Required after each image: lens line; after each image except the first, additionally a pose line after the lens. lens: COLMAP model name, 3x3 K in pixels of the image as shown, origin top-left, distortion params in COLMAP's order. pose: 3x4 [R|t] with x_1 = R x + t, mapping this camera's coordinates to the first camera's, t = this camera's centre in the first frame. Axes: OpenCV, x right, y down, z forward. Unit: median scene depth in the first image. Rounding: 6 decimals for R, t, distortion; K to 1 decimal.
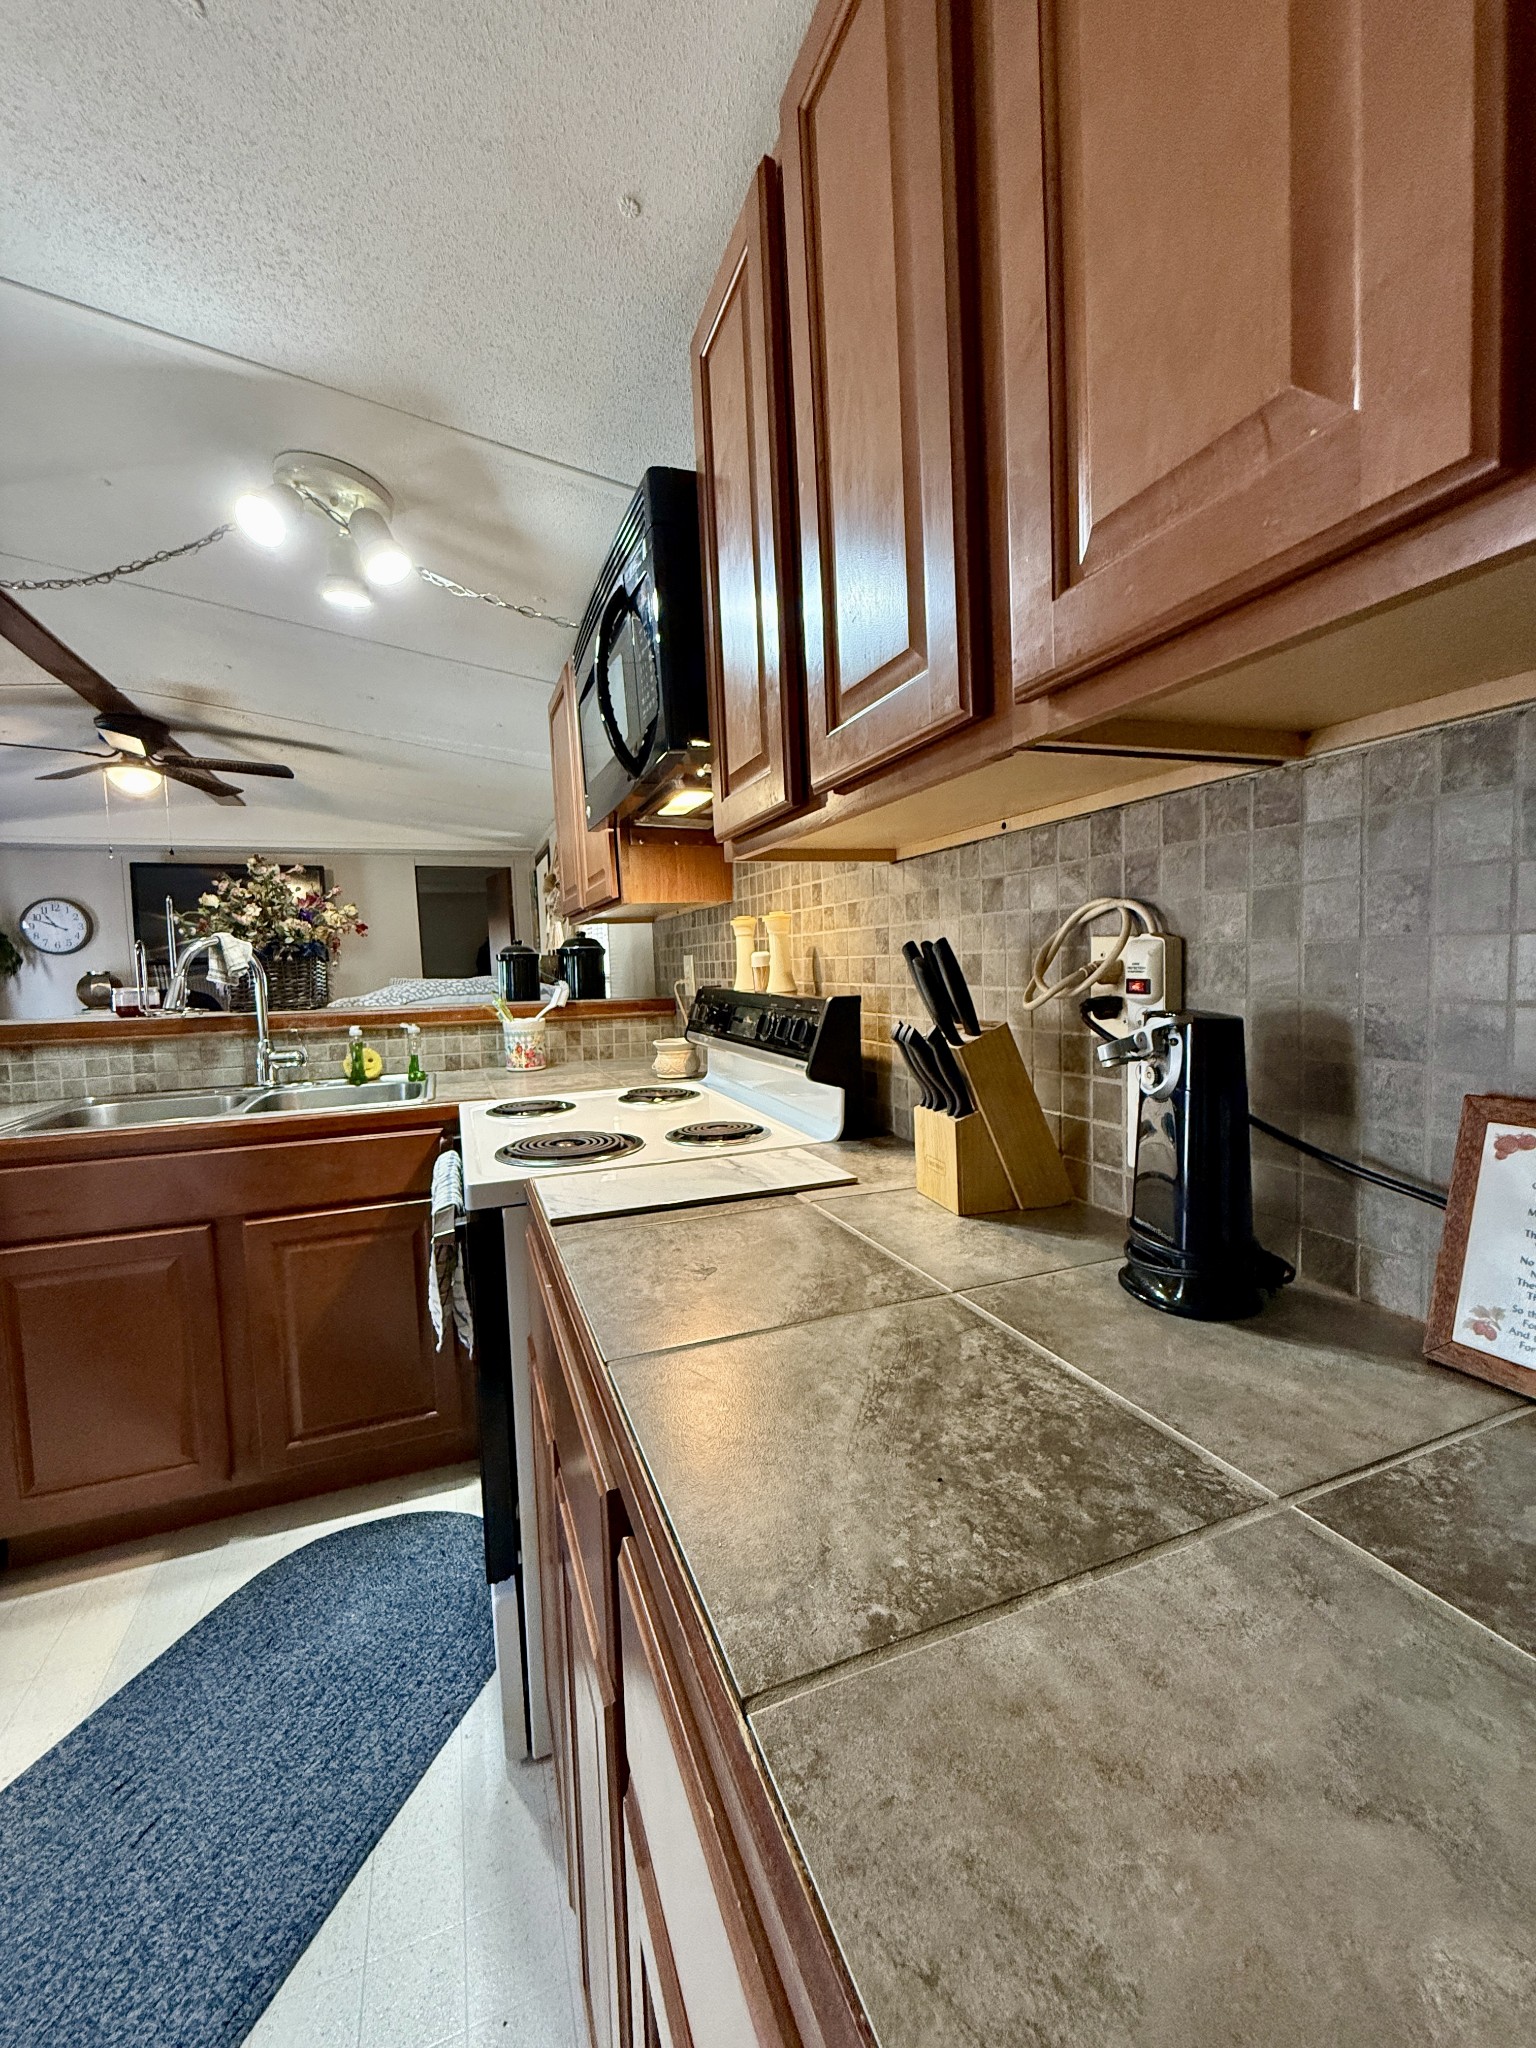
lens RADIAL K [[818.3, 0, 769.6], [0, 818.3, 1015.9], [0, 0, 1]] dist [-0.000653, 0.000699]
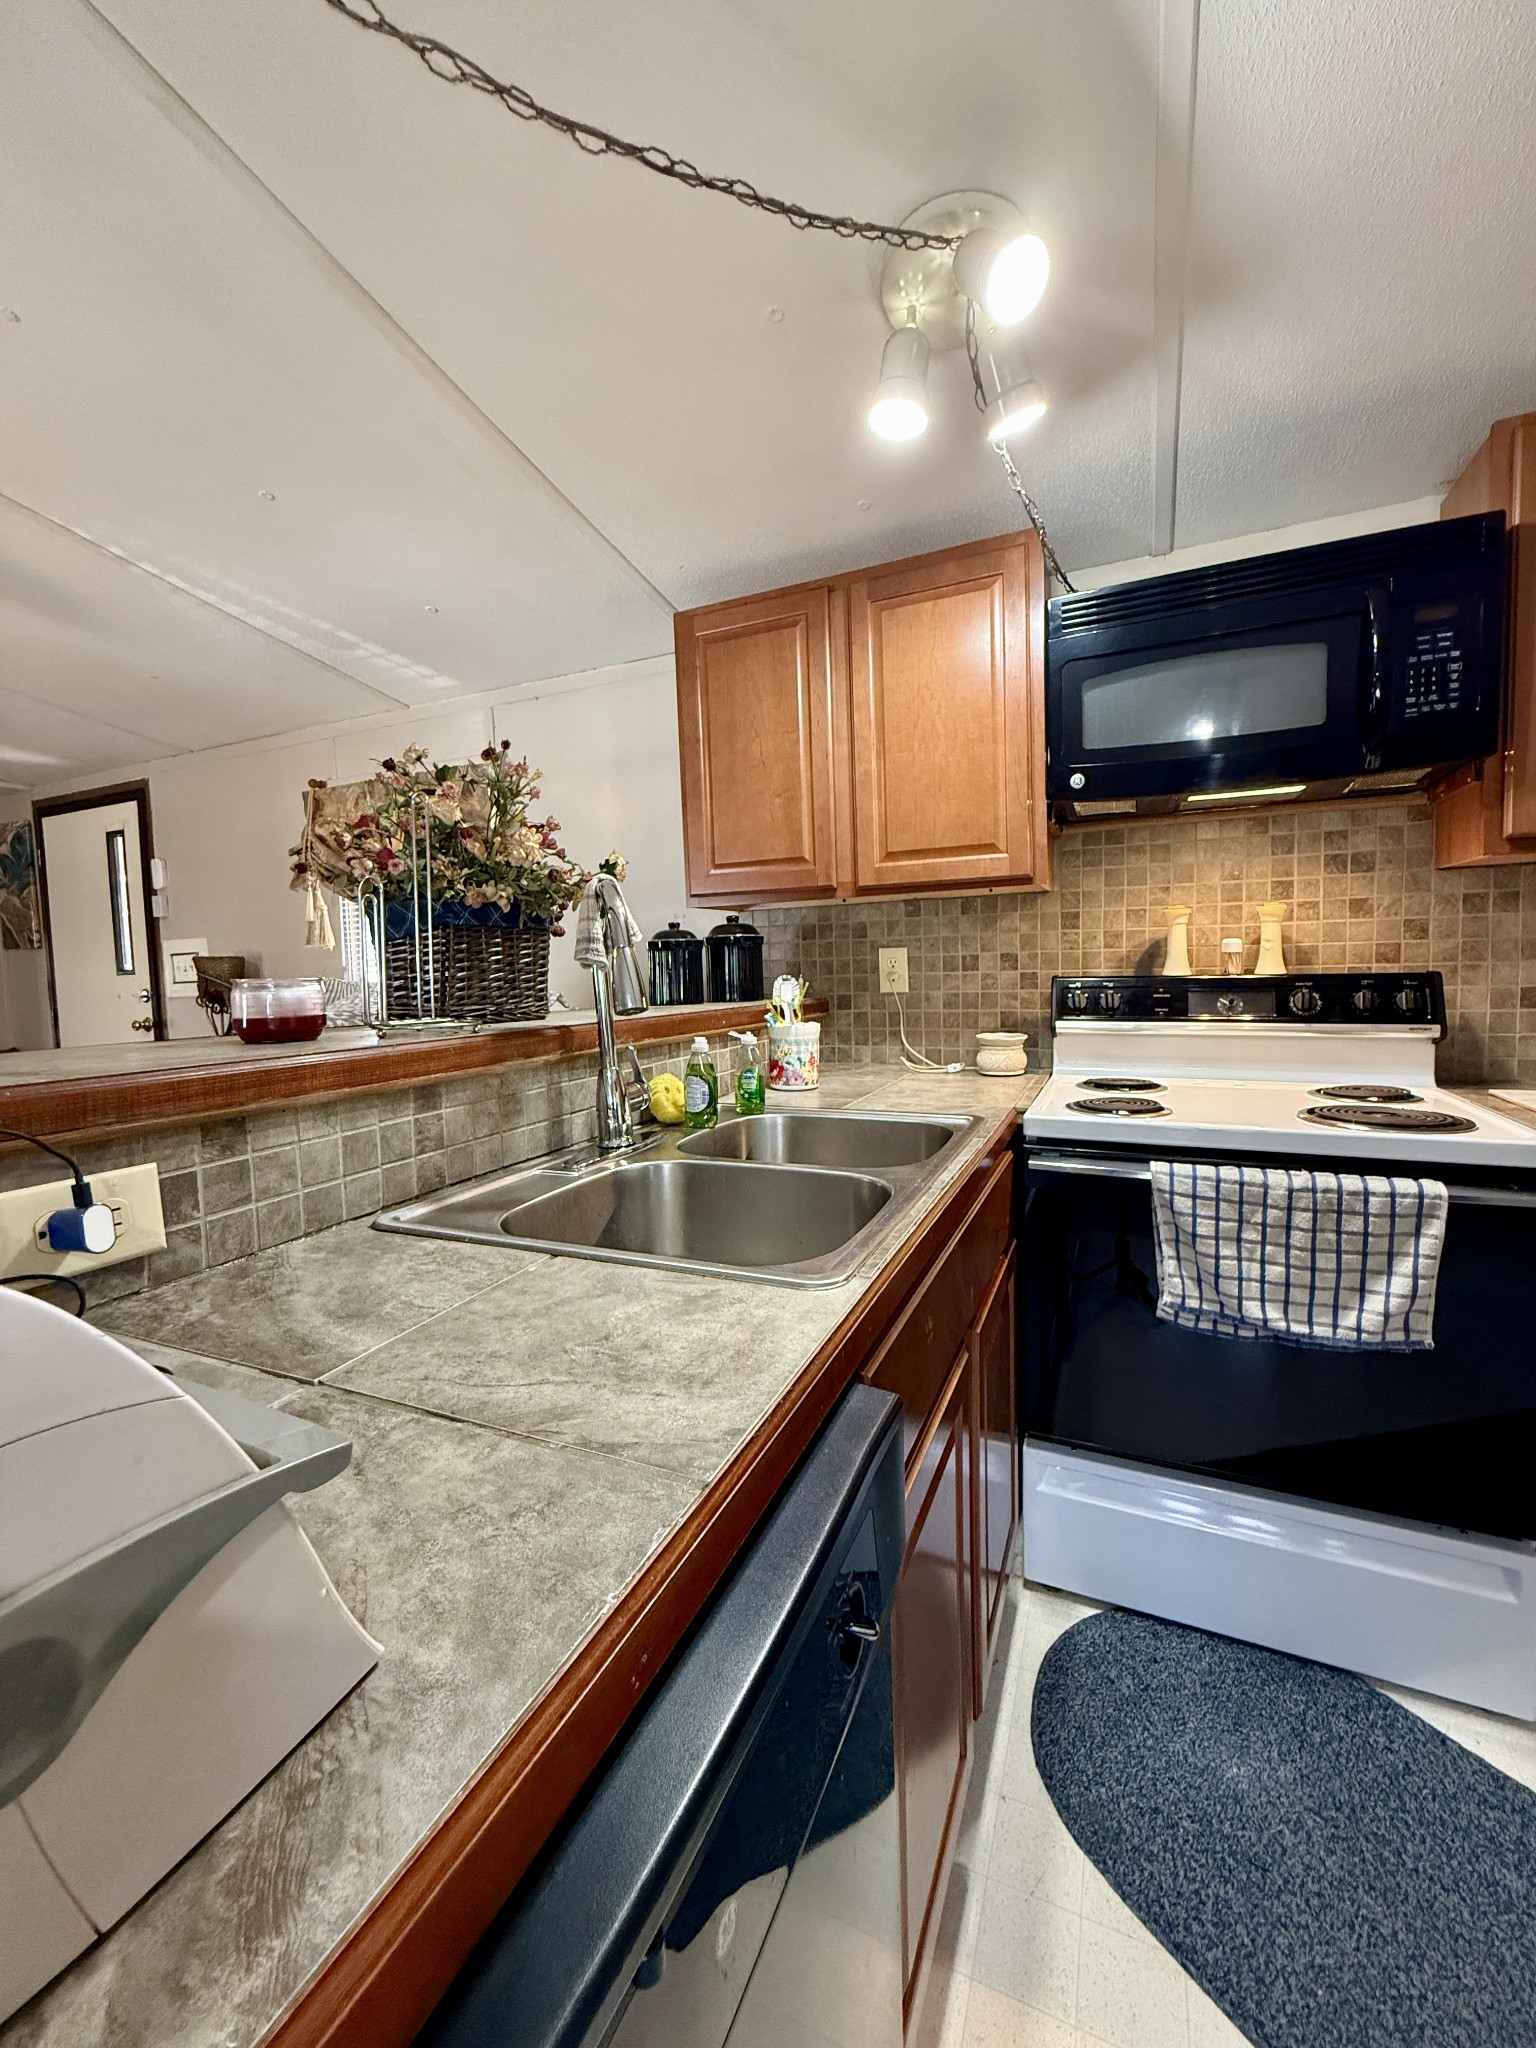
lens RADIAL K [[818.3, 0, 769.6], [0, 818.3, 1015.9], [0, 0, 1]] dist [-0.000653, 0.000699]
pose [[0.712811, -0.027633, 0.700812, -1.993197], [0.048826, 0.998754, -0.010281, 0.010322], [-0.699655, 0.041546, 0.713272, 1.075806]]
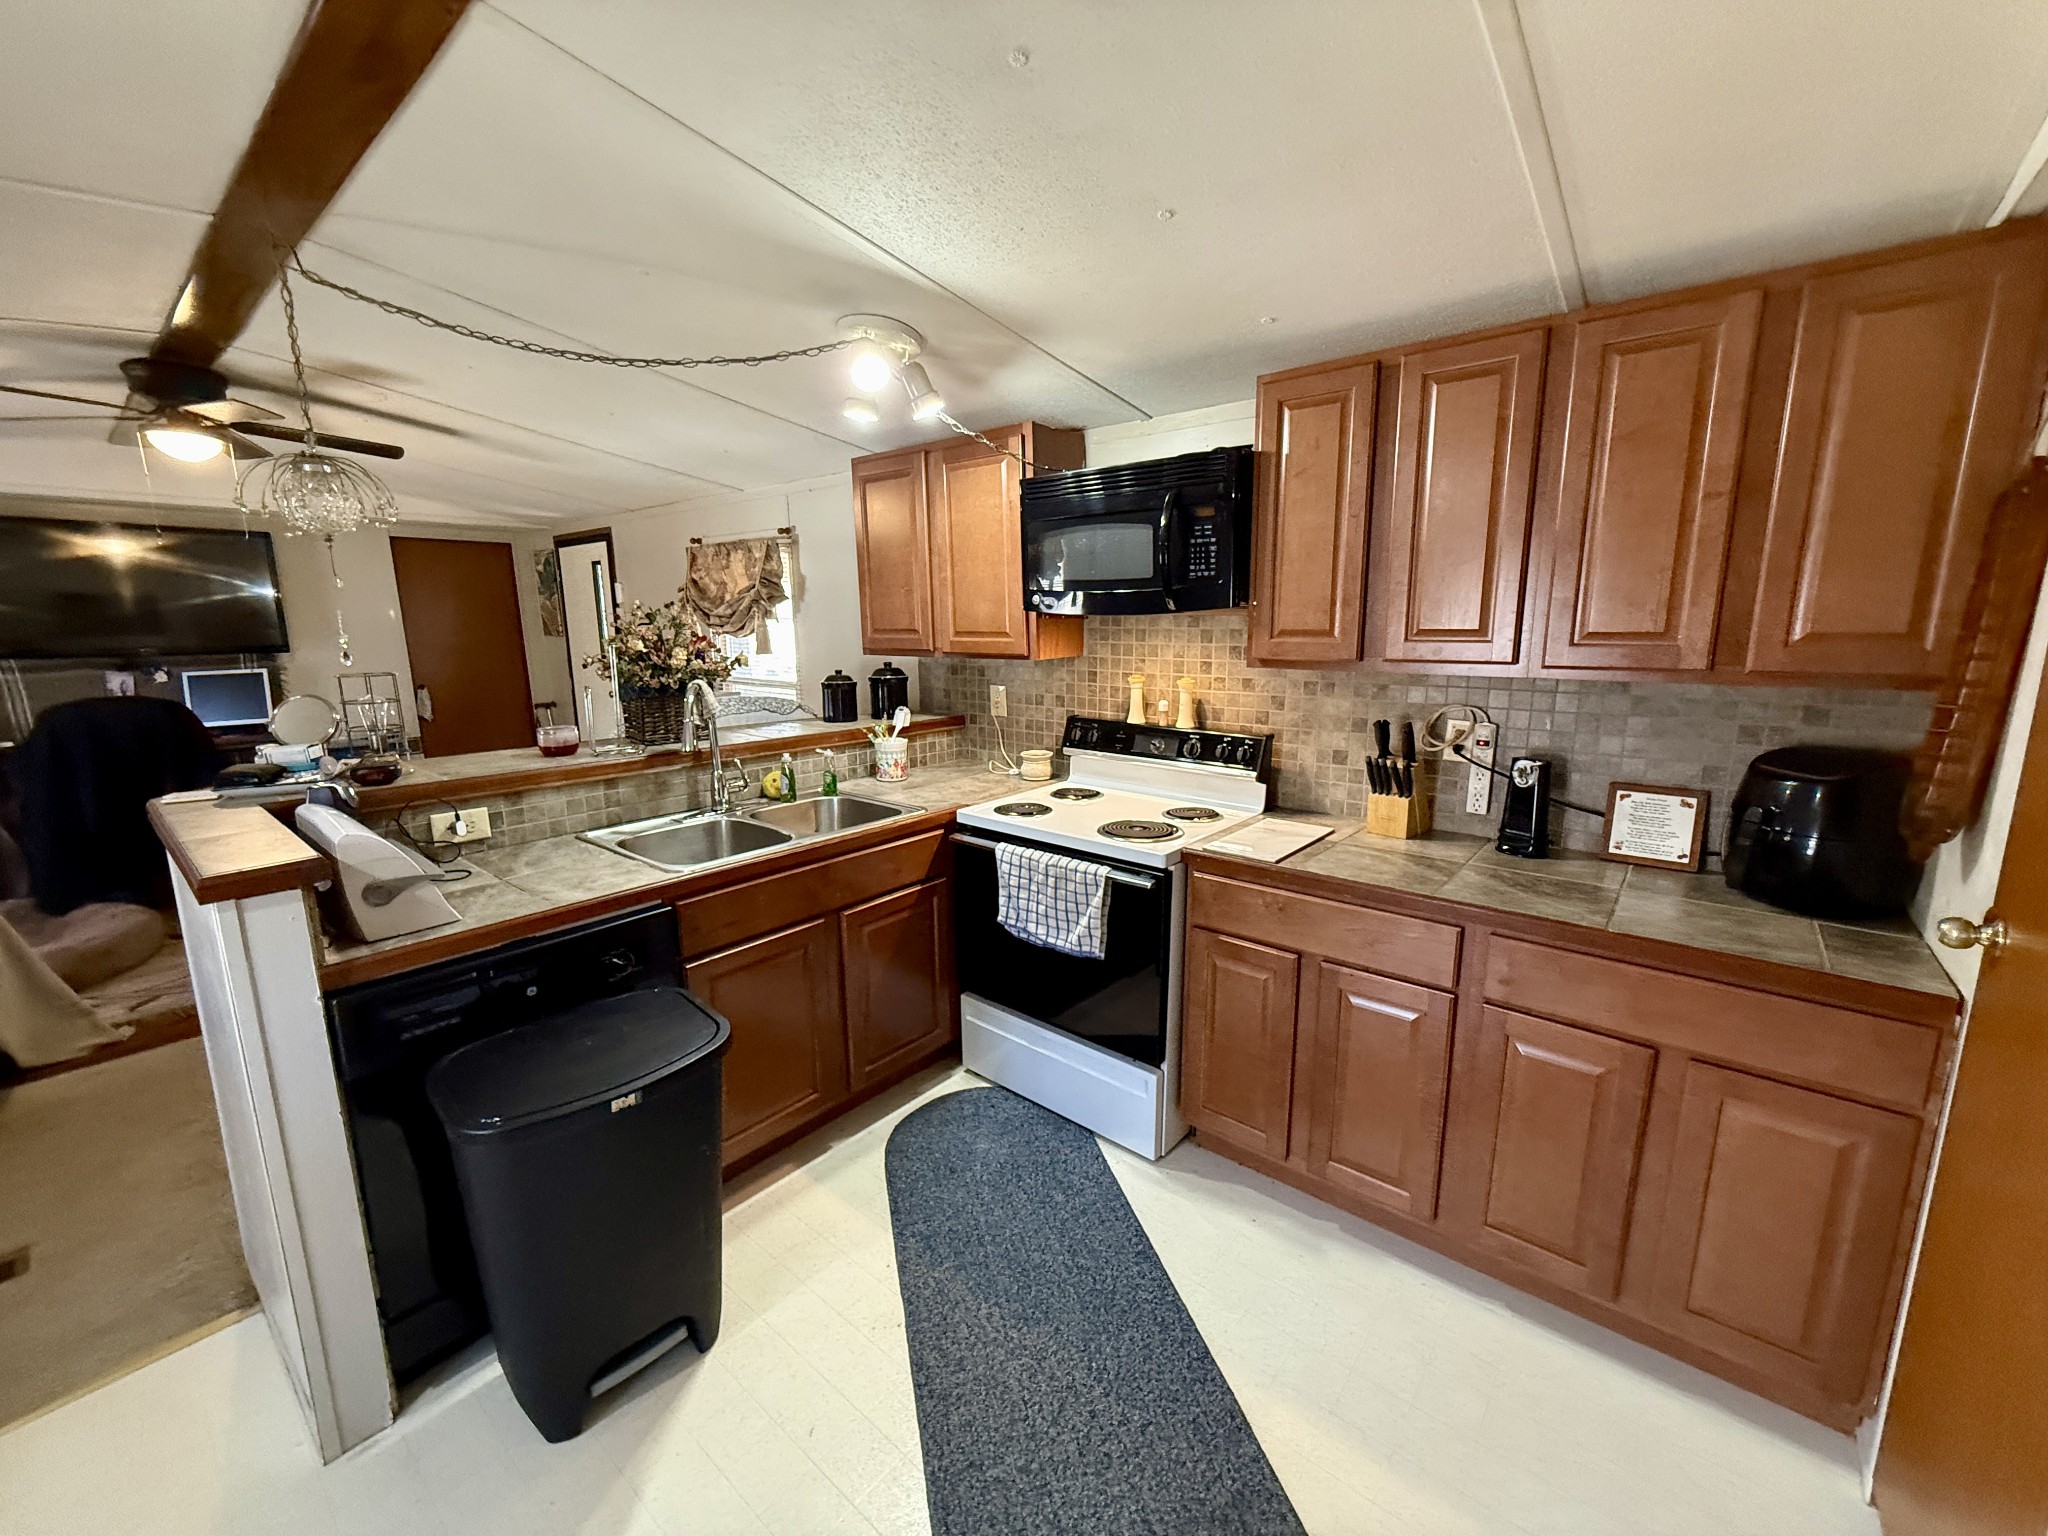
lens RADIAL K [[818.3, 0, 1030.9], [0, 818.3, 772.2], [0, 0, 1]] dist [-0.000653, 0.000699]
pose [[0.875984, -0.063212, 0.478181, -1.657740], [0.008422, 0.993229, 0.115870, -0.207750], [-0.482267, -0.097474, 0.870584, -0.462964]]
